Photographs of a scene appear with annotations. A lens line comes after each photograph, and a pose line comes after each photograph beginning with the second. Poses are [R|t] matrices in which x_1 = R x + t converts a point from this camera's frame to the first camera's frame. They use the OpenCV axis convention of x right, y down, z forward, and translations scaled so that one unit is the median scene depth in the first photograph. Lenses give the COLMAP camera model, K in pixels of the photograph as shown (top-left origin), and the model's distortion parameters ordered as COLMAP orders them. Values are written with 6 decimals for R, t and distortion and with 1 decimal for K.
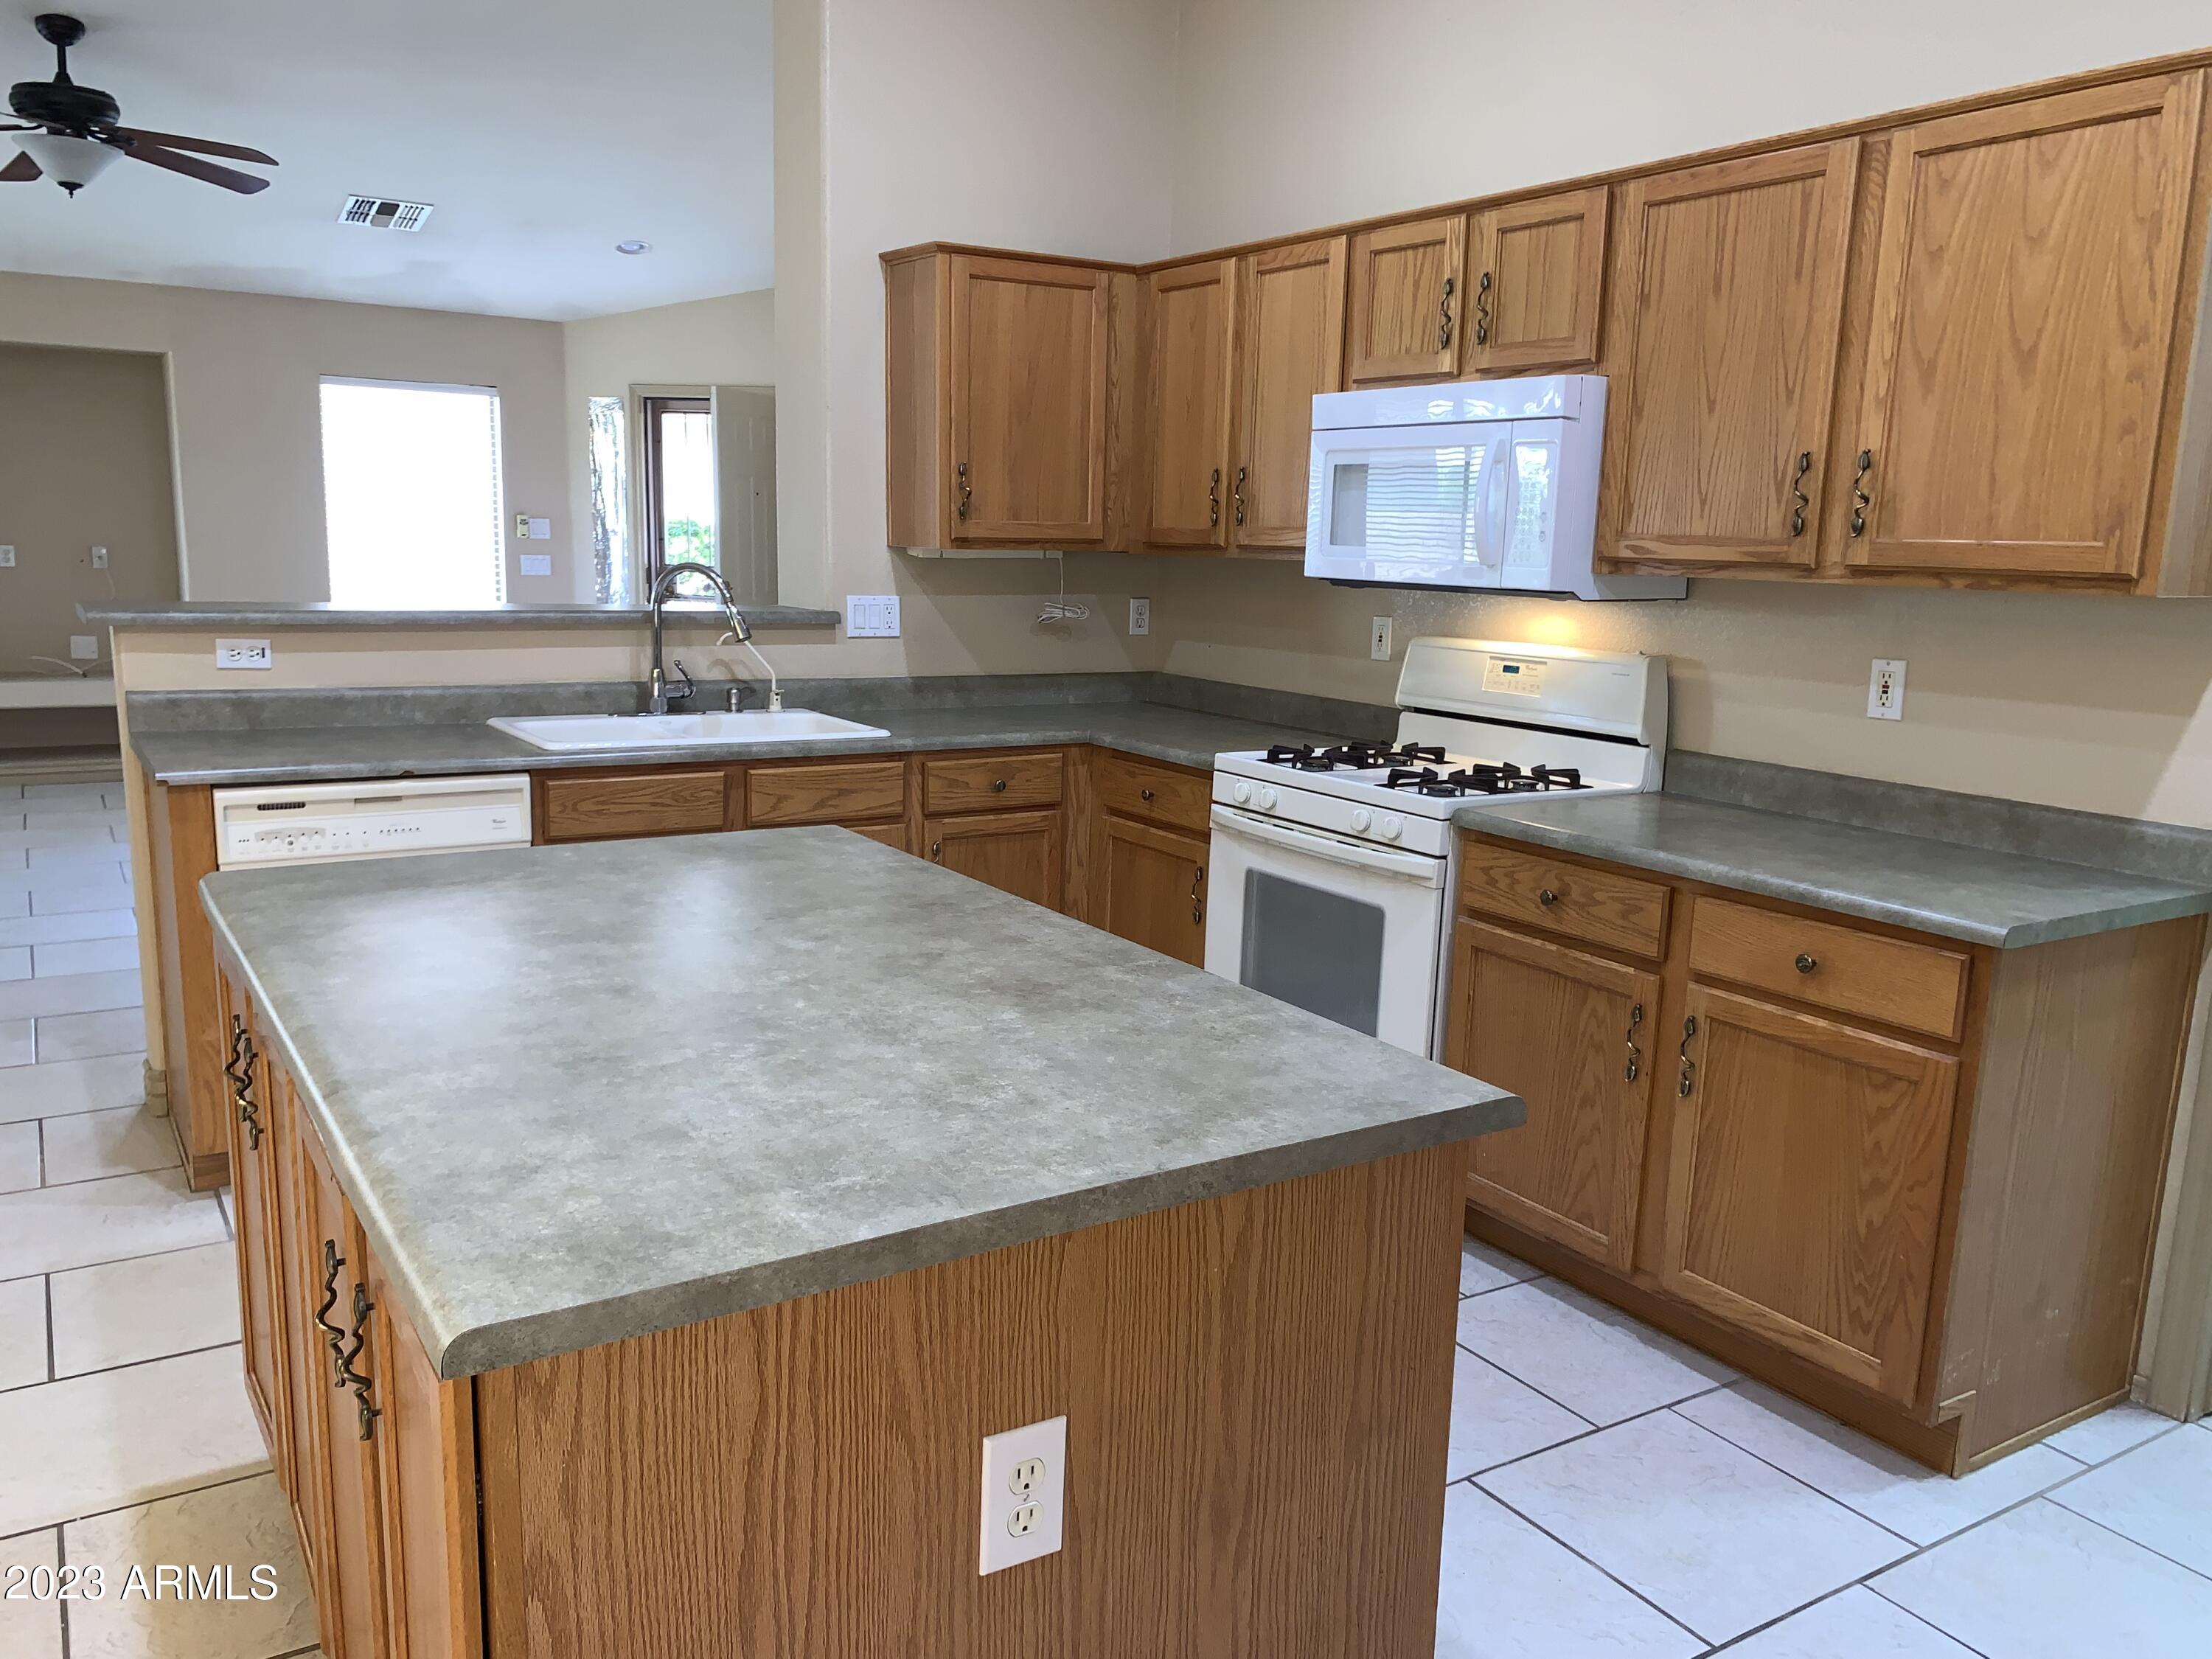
lens RADIAL K [[1685.7, 0, 1085.6], [0, 1685.7, 860.3], [0, 0, 1]] dist [0.071297, -0.100506]
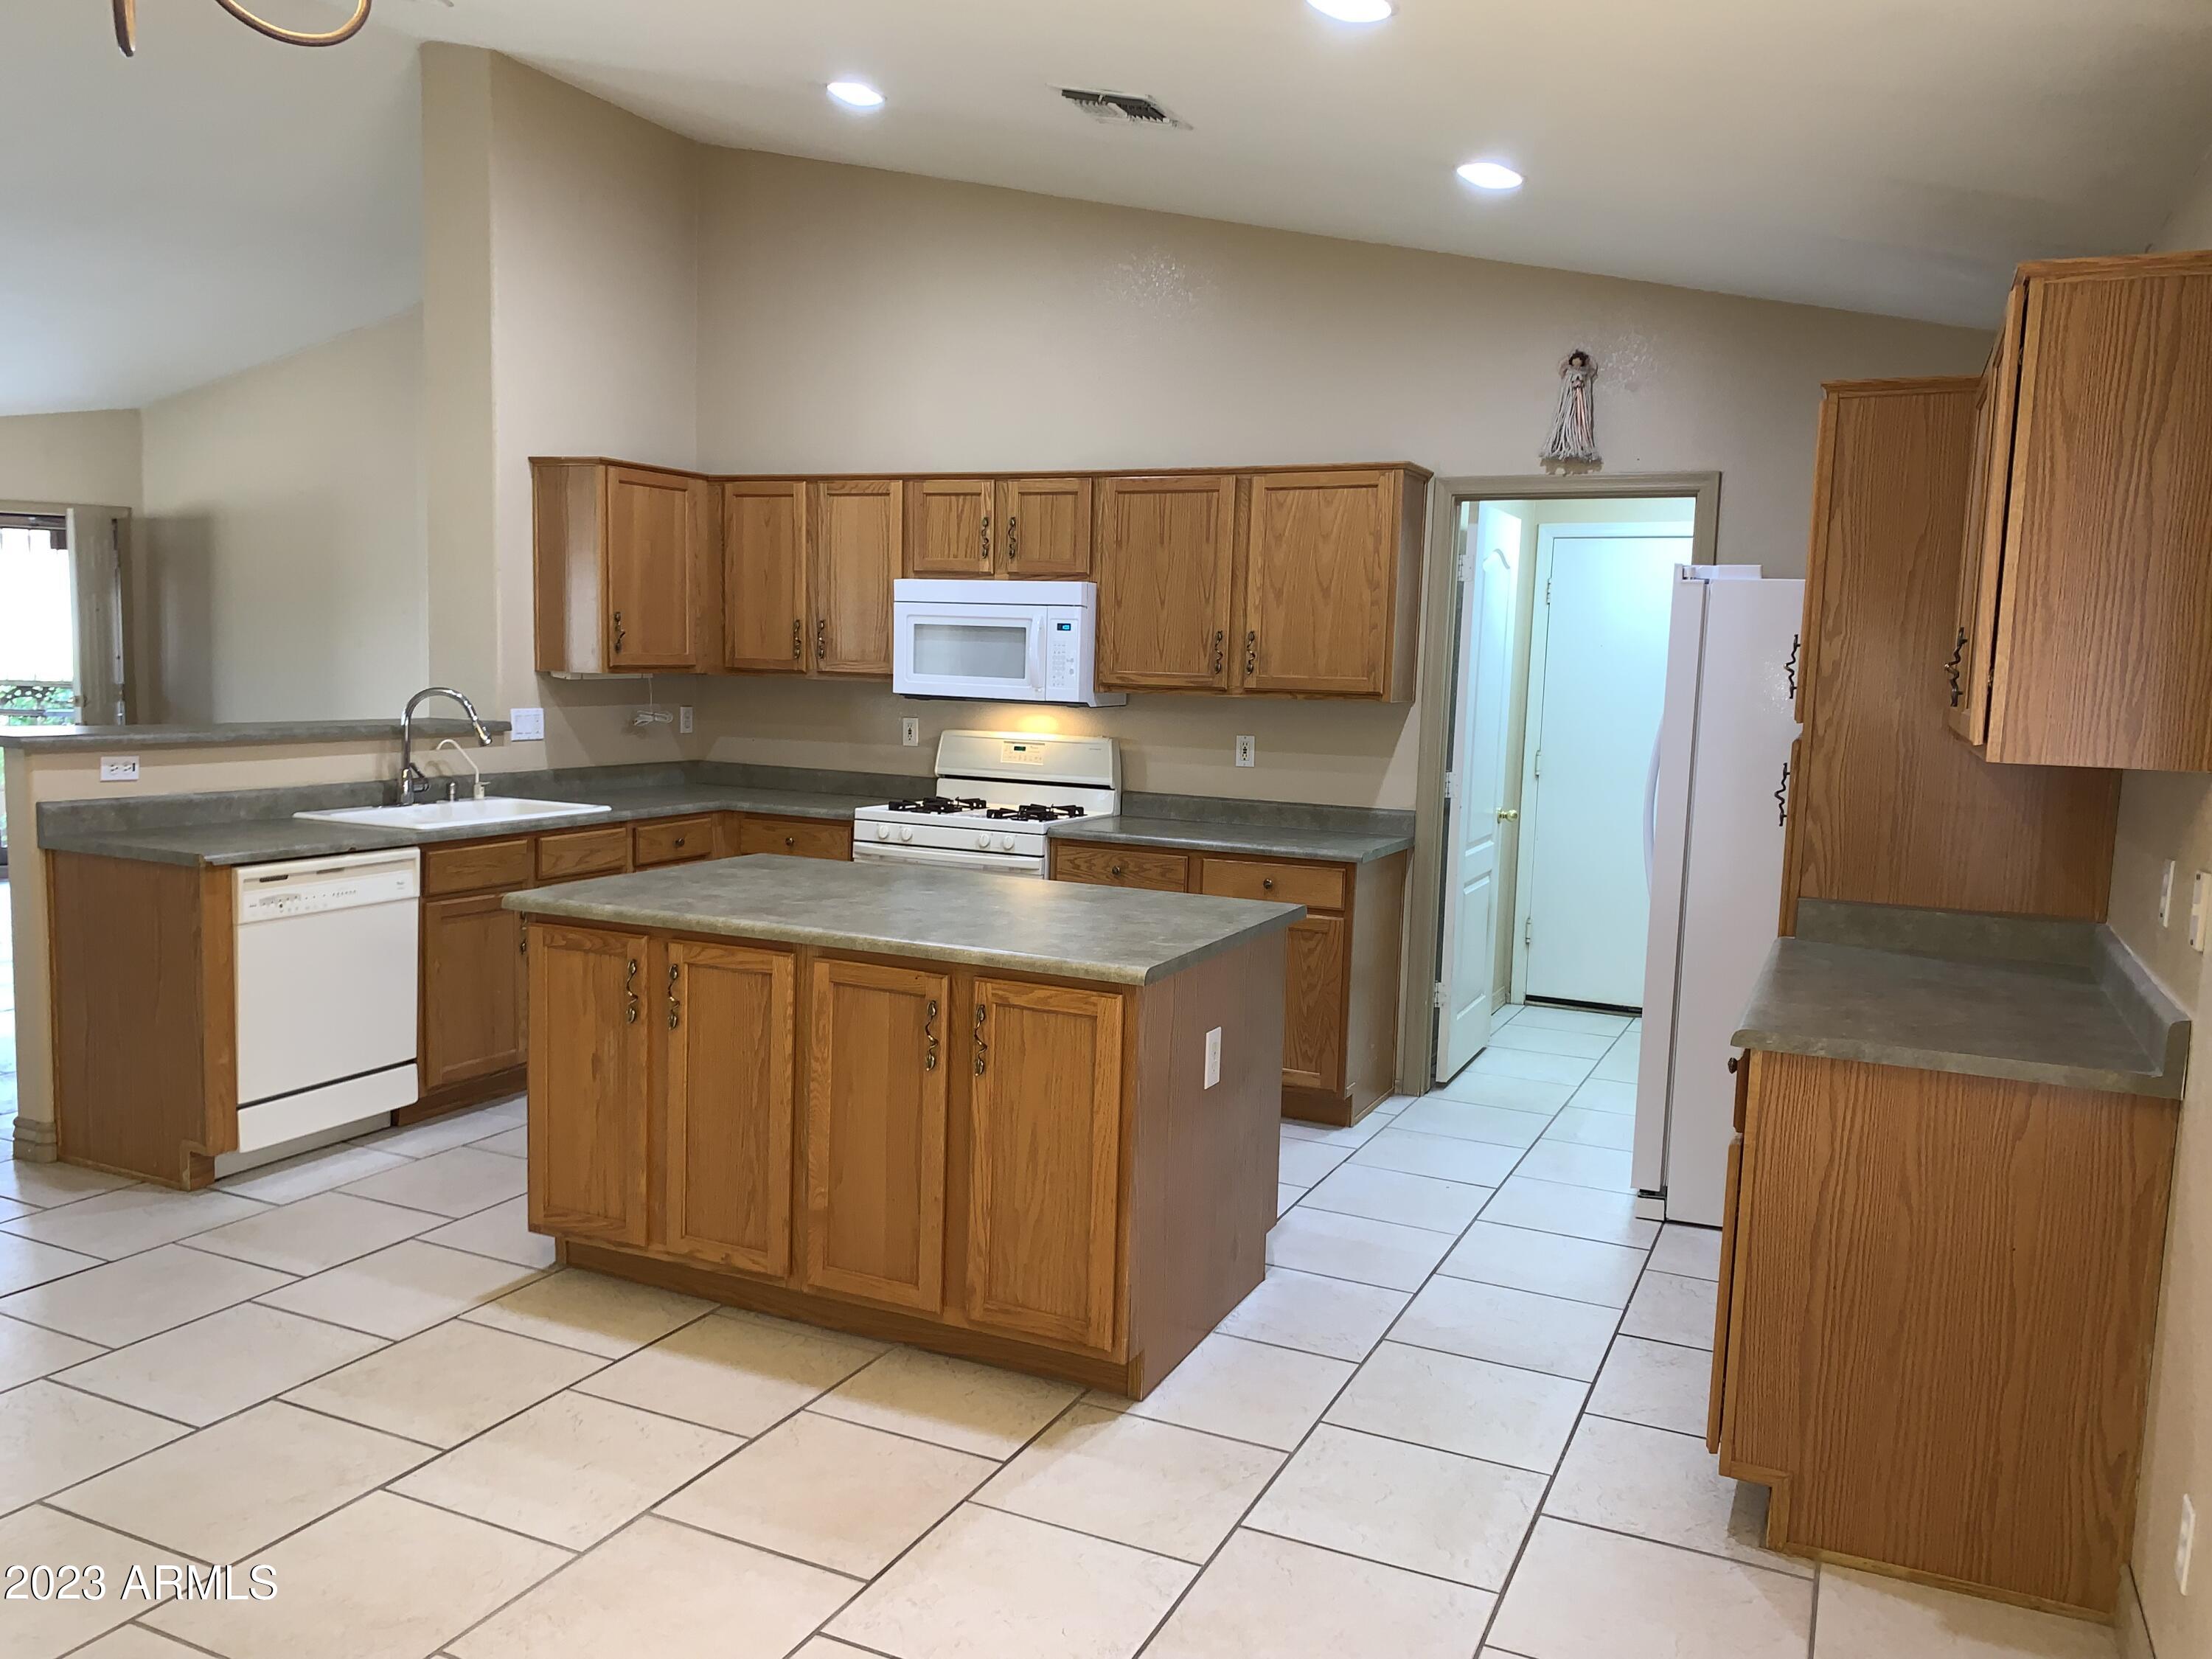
lens RADIAL K [[1685.7, 0, 1090.3], [0, 1685.7, 853.3], [0, 0, 1]] dist [0.071297, -0.100506]
pose [[0.844425, -0.064877, 0.531730, -0.645976], [0.095928, 0.994907, -0.030951, 0.051693], [-0.527014, 0.077144, 0.846348, -0.464093]]
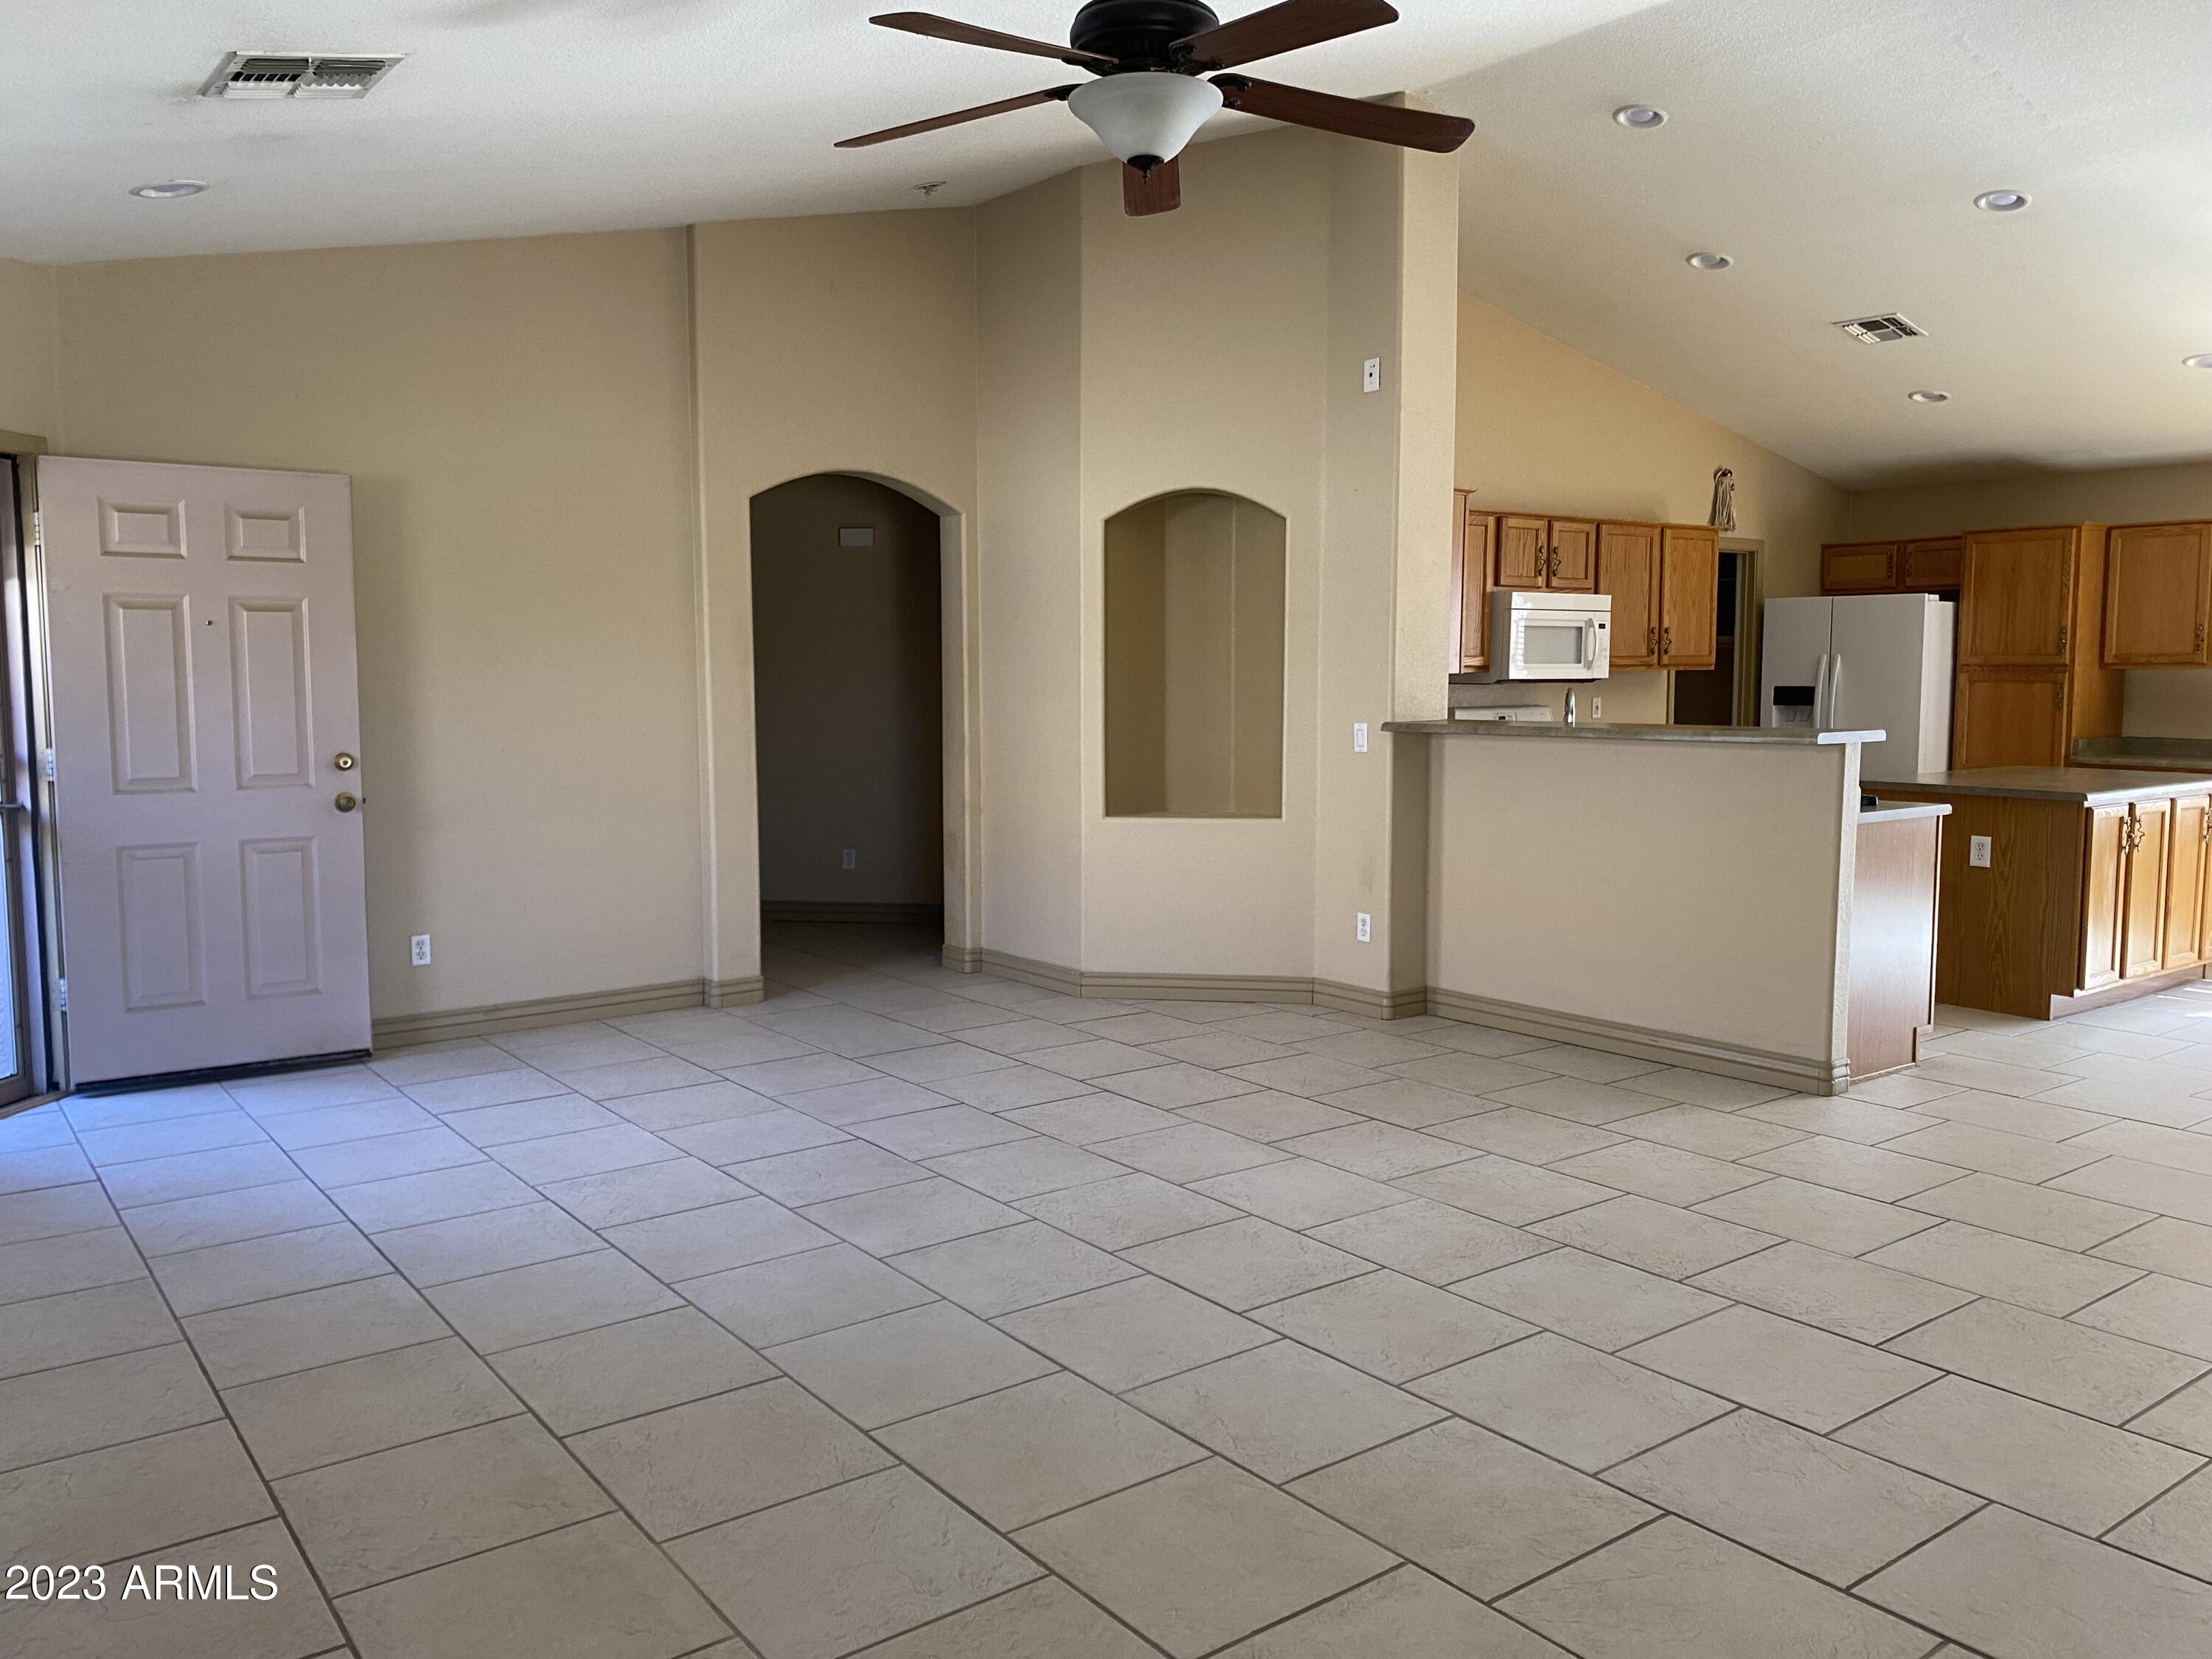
lens RADIAL K [[1673.7, 0, 1075.3], [0, 1673.7, 832.5], [0, 0, 1]] dist [0.025209, -0.055376]
pose [[-0.077472, -0.123613, 0.989302, -2.138267], [0.194645, 0.971314, 0.136608, -0.425817], [-0.977809, 0.203146, -0.051189, 1.928075]]
